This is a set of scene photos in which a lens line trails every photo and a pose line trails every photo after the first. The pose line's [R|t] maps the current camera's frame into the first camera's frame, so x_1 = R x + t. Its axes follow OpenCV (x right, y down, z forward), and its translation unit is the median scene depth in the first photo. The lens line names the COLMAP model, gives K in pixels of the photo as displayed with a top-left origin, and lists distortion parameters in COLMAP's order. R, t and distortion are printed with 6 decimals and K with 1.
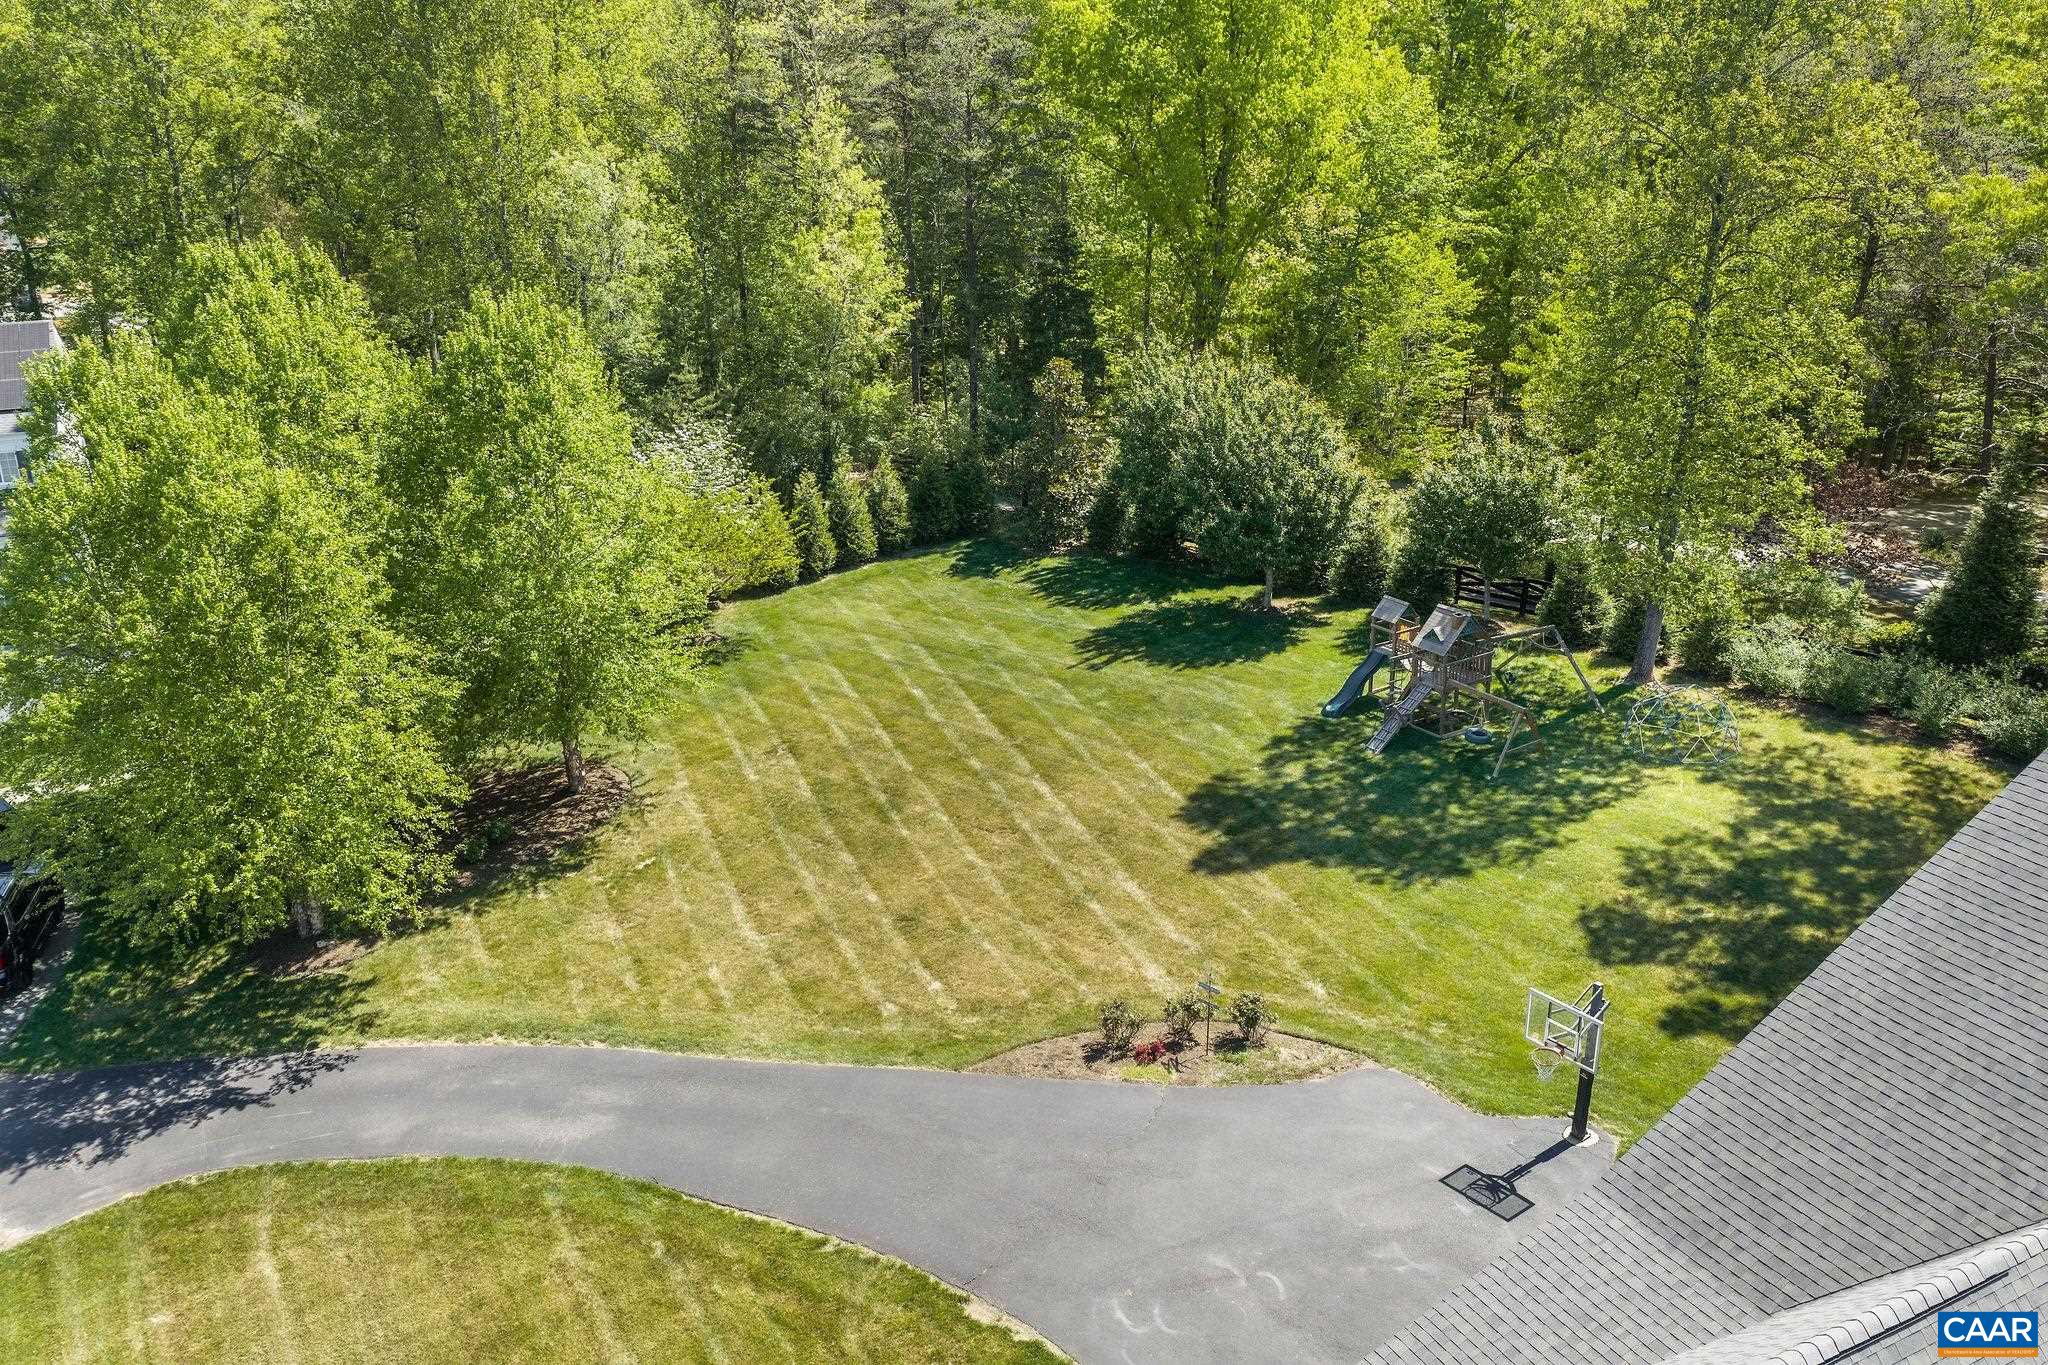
lens RADIAL K [[1686.7, 0, 1019.2], [0, 1686.7, 733.2], [0, 0, 1]] dist [-0.035088, -0.009208]
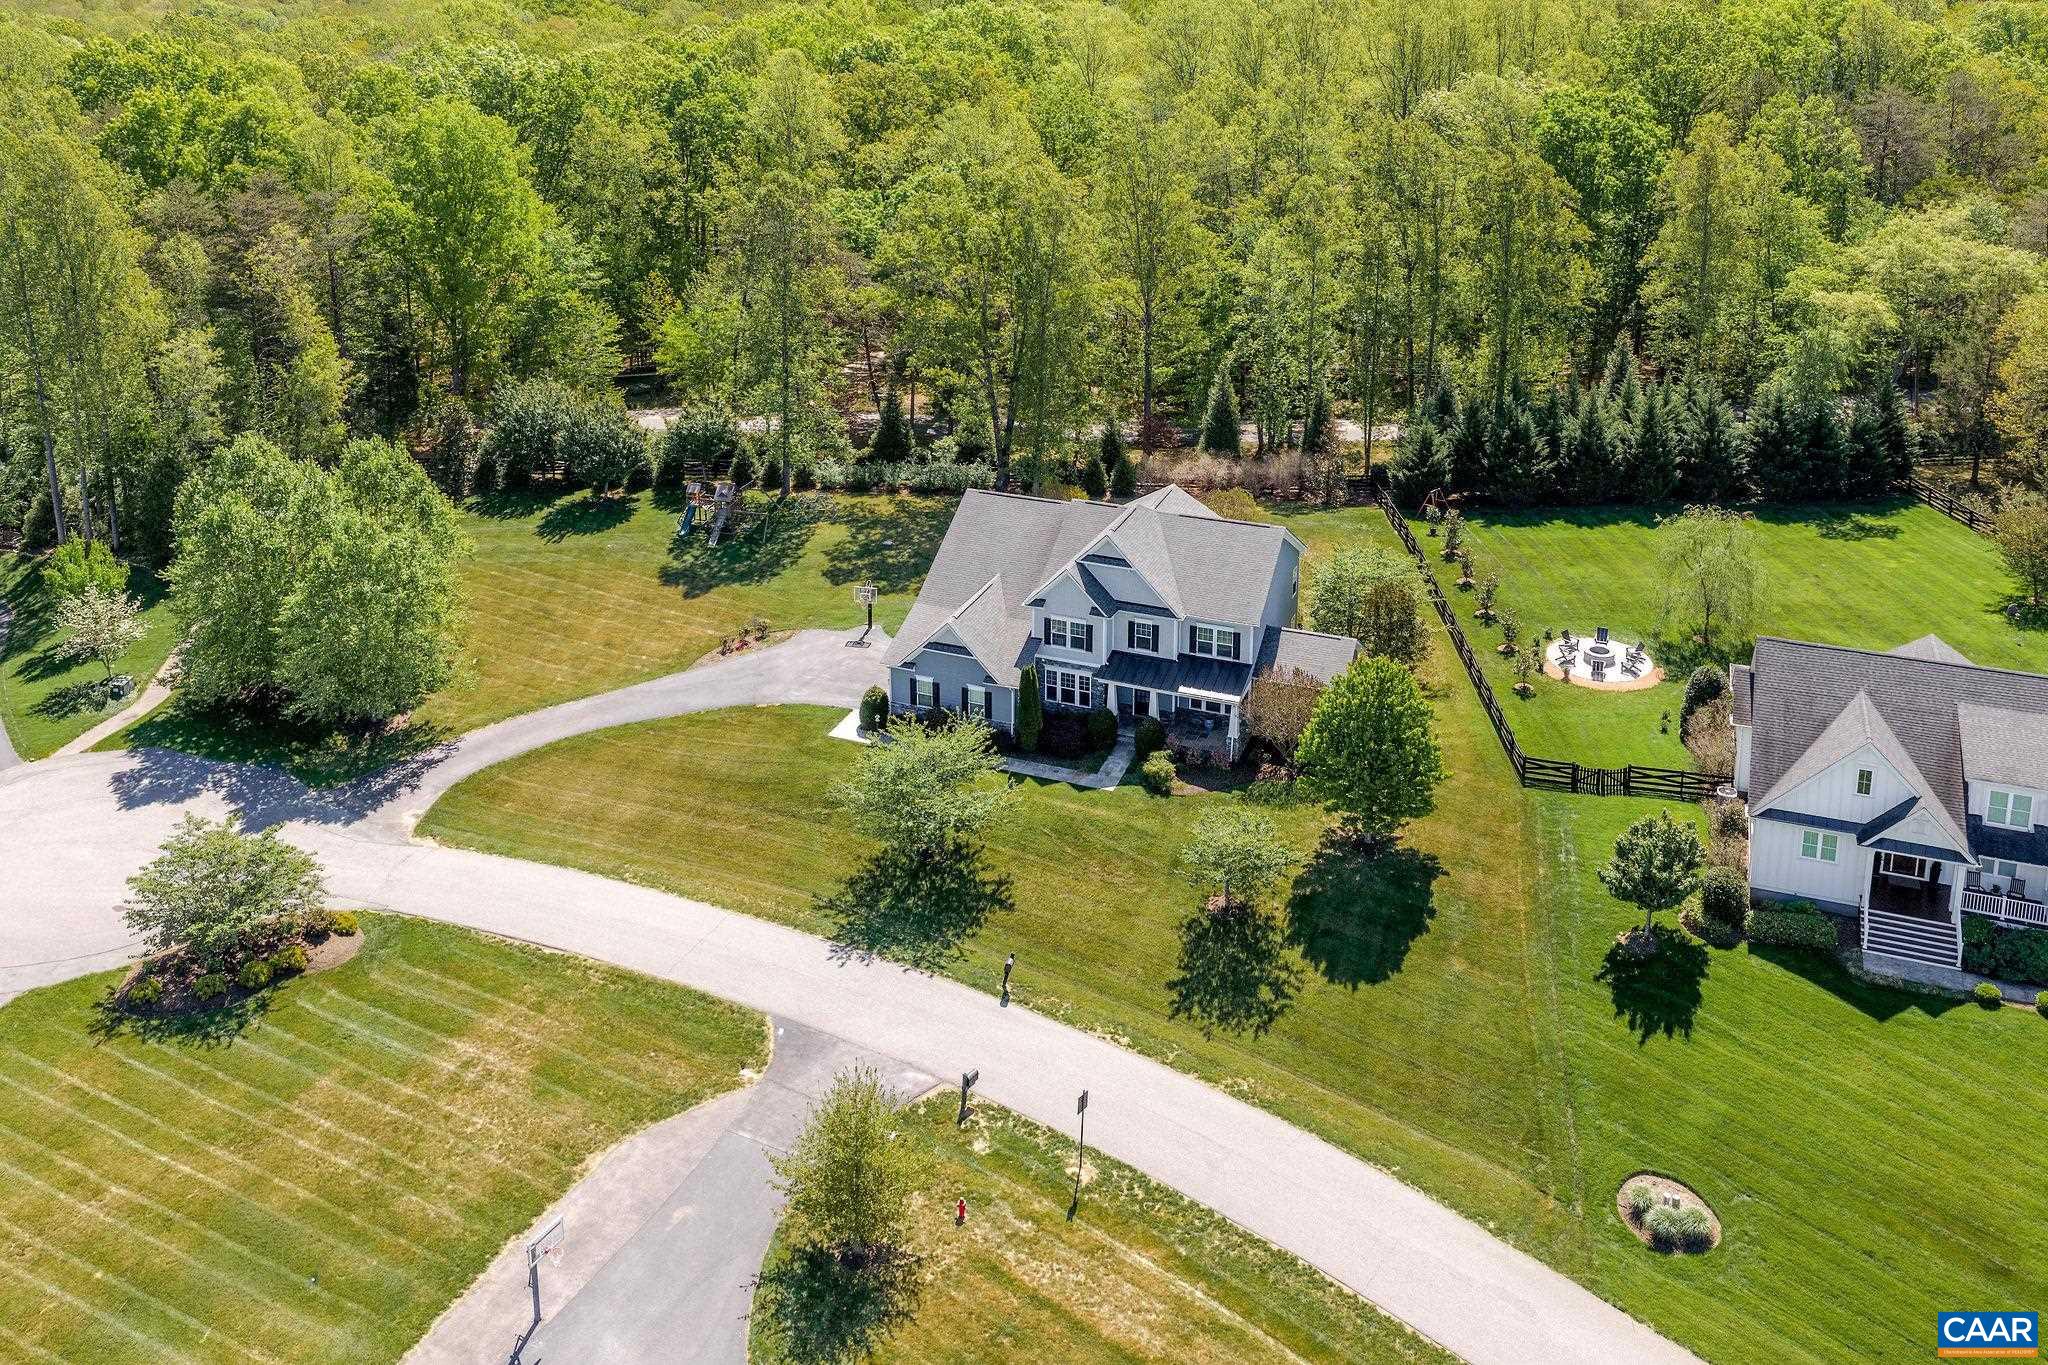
lens RADIAL K [[1705.8, 0, 1001.9], [0, 1705.8, 415.1], [0, 0, 1]] dist [-0.063468, -0.004168]
pose [[0.755102, -0.183877, 0.629294, -0.917202], [0.233681, 0.972306, 0.003706, -0.074858], [-0.612548, 0.144256, 0.777159, -1.128685]]
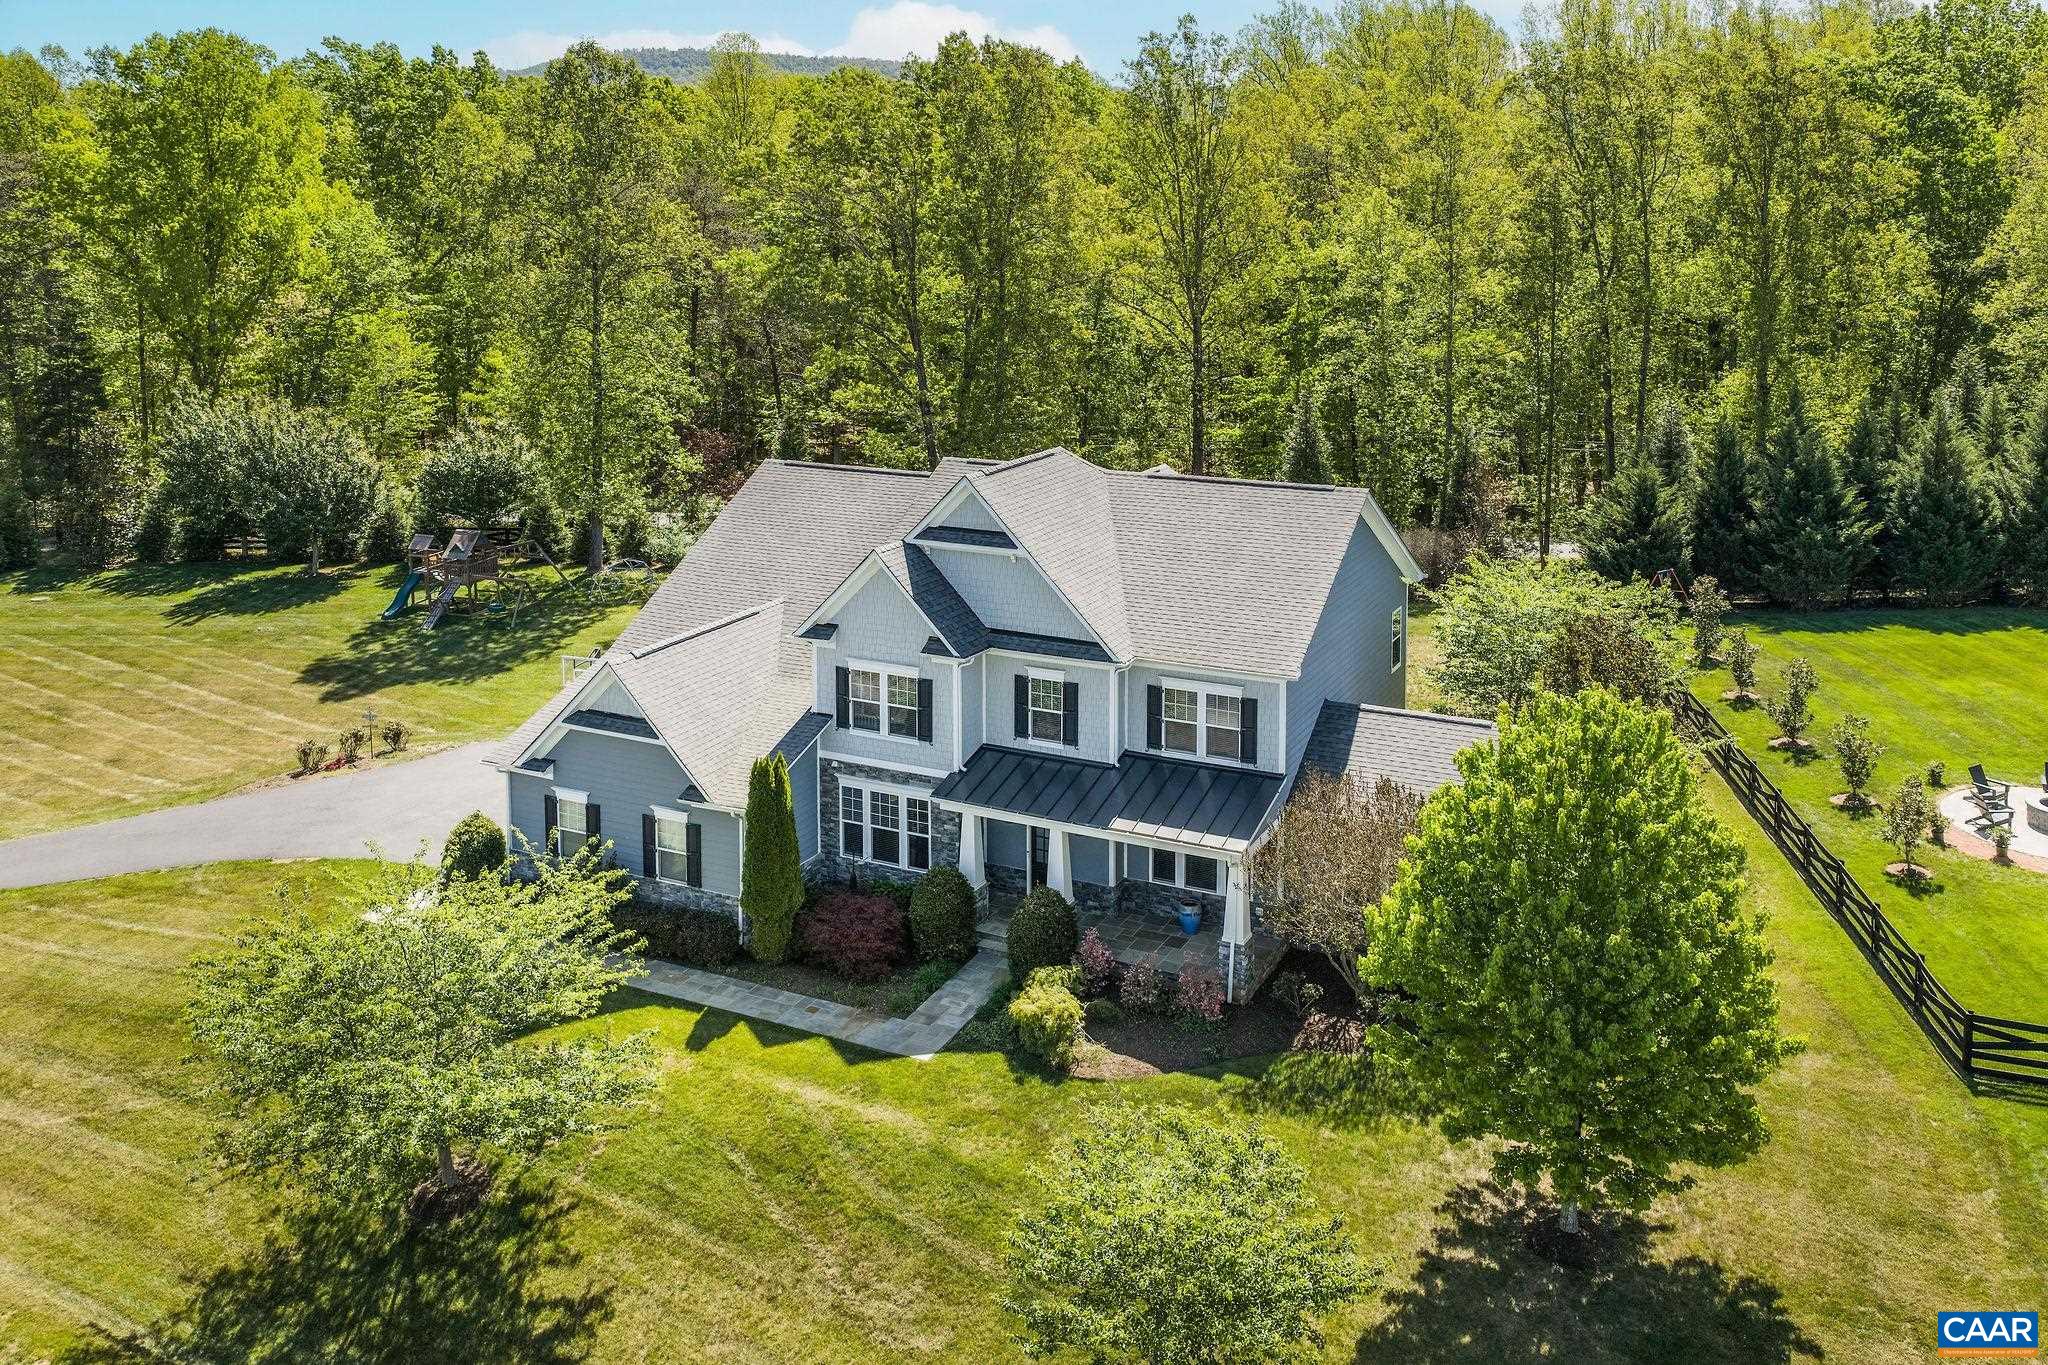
lens RADIAL K [[1694.7, 0, 1068.7], [0, 1694.7, 437.1], [0, 0, 1]] dist [0.002290, -0.011930]
pose [[0.795499, -0.067338, 0.602202, -0.206460], [0.209376, 0.963141, -0.168883, 0.198530], [-0.568633, 0.260433, 0.780276, -0.478622]]
